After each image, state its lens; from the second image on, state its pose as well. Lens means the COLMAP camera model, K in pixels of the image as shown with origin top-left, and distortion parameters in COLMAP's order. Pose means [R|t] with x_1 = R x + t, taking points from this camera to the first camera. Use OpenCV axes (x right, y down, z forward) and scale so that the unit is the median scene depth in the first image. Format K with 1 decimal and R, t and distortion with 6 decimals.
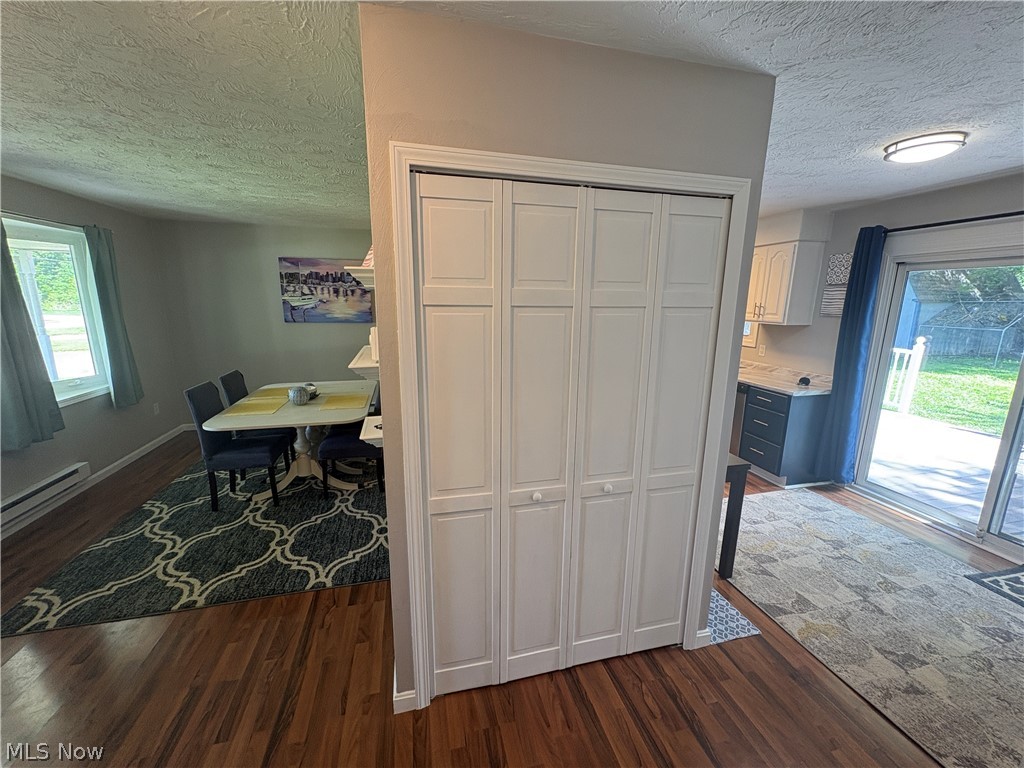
lens RADIAL K [[409.9, 0, 512.4], [0, 409.9, 386.8], [0, 0, 1]] dist [-0.000505, 0.000073]
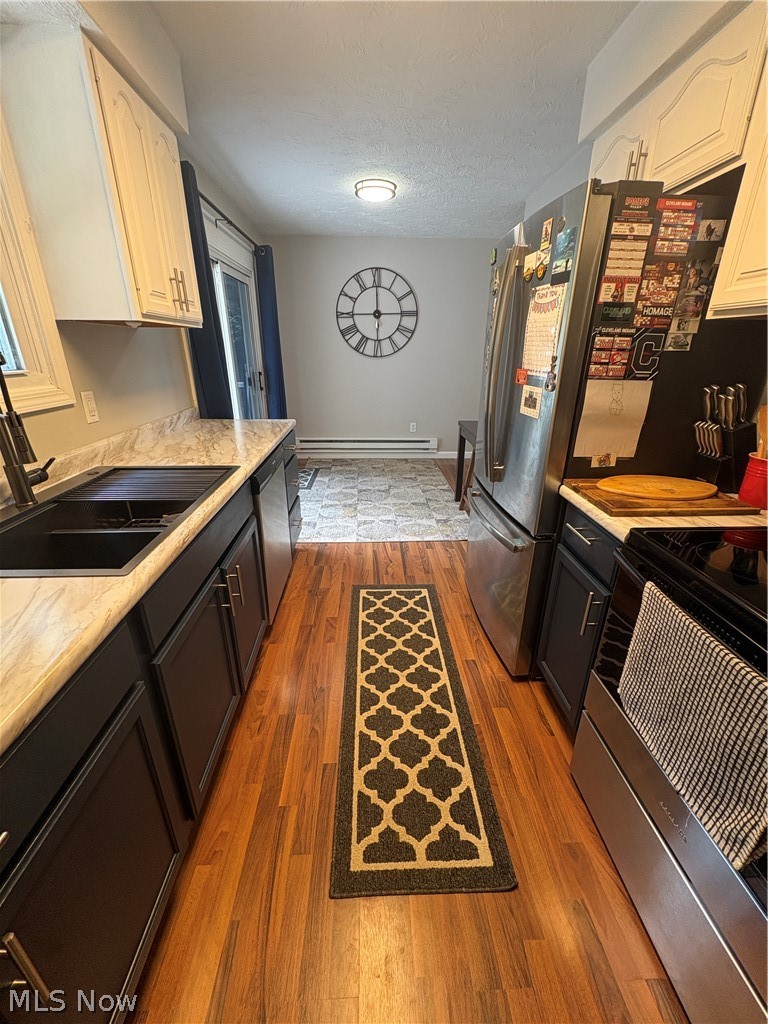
lens RADIAL K [[409.9, 0, 384.1], [0, 409.9, 509.4], [0, 0, 1]] dist [-0.000505, 0.000073]
pose [[-0.977822, -0.100404, 0.183801, 0.249466], [0.019483, 0.830184, 0.557149, -0.191500], [-0.208529, 0.548374, -0.809816, 1.160325]]
